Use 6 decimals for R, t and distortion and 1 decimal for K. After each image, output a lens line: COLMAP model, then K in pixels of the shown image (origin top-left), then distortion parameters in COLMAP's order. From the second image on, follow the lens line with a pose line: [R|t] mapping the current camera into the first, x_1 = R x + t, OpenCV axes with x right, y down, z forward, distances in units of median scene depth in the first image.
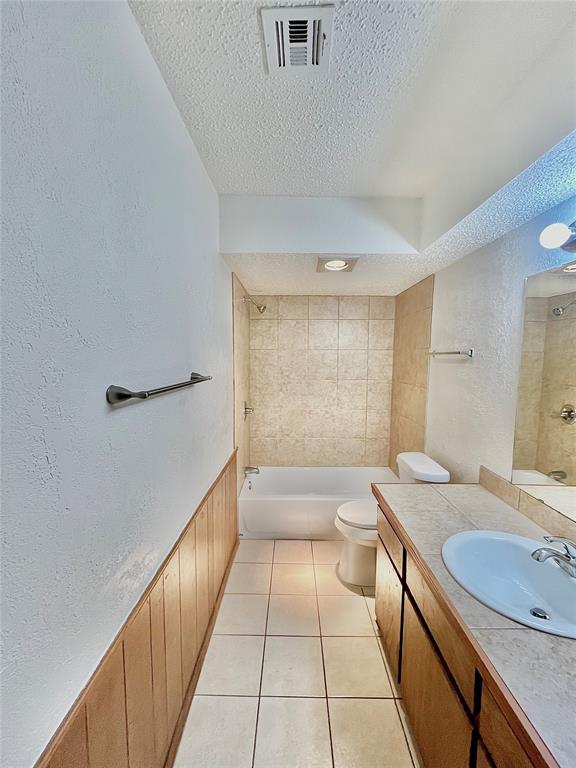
lens RADIAL K [[308.7, 0, 288.8], [0, 308.7, 383.8], [0, 0, 1]] dist [-0.002735, -0.000193]
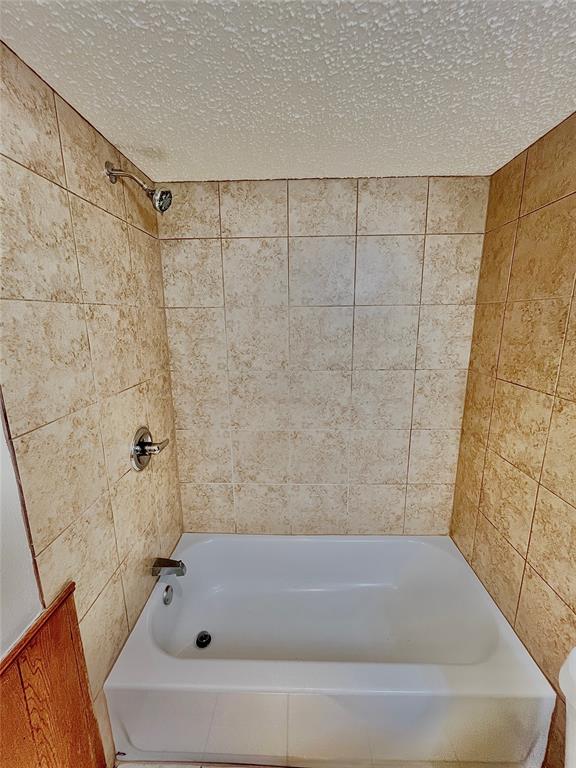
lens RADIAL K [[308.7, 0, 289.2], [0, 308.7, 381.8], [0, 0, 1]] dist [-0.002735, -0.000193]
pose [[0.999606, -0.007827, -0.026960, 0.074029], [0.010783, 0.993728, 0.111301, -0.049416], [0.025920, -0.111548, 0.993421, 0.523775]]
